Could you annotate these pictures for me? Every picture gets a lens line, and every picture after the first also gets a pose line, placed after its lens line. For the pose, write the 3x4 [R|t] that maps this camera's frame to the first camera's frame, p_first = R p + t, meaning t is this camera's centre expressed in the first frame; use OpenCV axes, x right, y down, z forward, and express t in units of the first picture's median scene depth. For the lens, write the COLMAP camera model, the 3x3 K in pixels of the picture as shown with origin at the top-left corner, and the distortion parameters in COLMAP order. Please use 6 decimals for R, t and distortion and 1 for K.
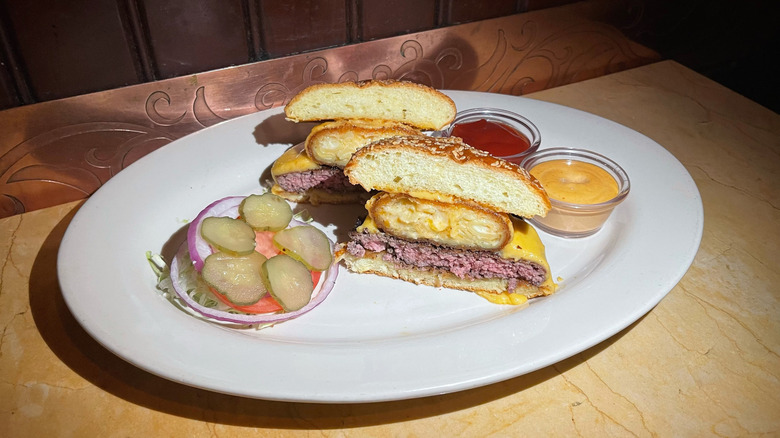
lens RADIAL K [[594.7, 0, 389.0], [0, 594.7, 227.4], [0, 0, 1]] dist [0.084993, -0.145044]
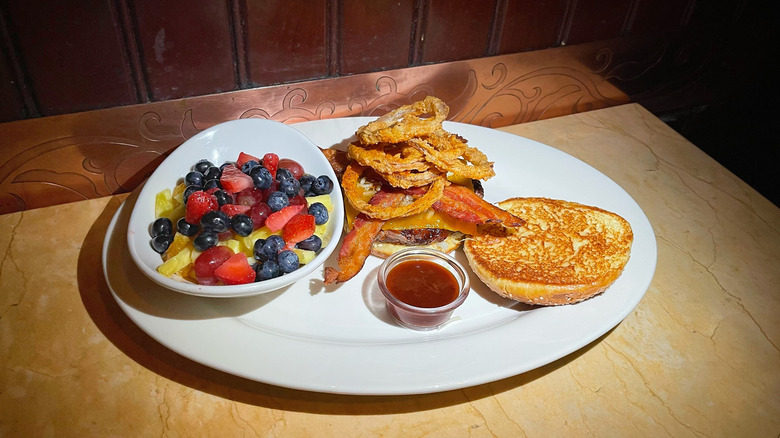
lens RADIAL K [[602.4, 0, 388.1], [0, 602.4, 223.4], [0, 0, 1]] dist [0.064760, -0.115353]
pose [[0.996547, 0.081696, -0.014800, 0.088150], [-0.081316, 0.996383, 0.024680, -0.080961], [0.016763, -0.023391, 0.999586, -0.123528]]
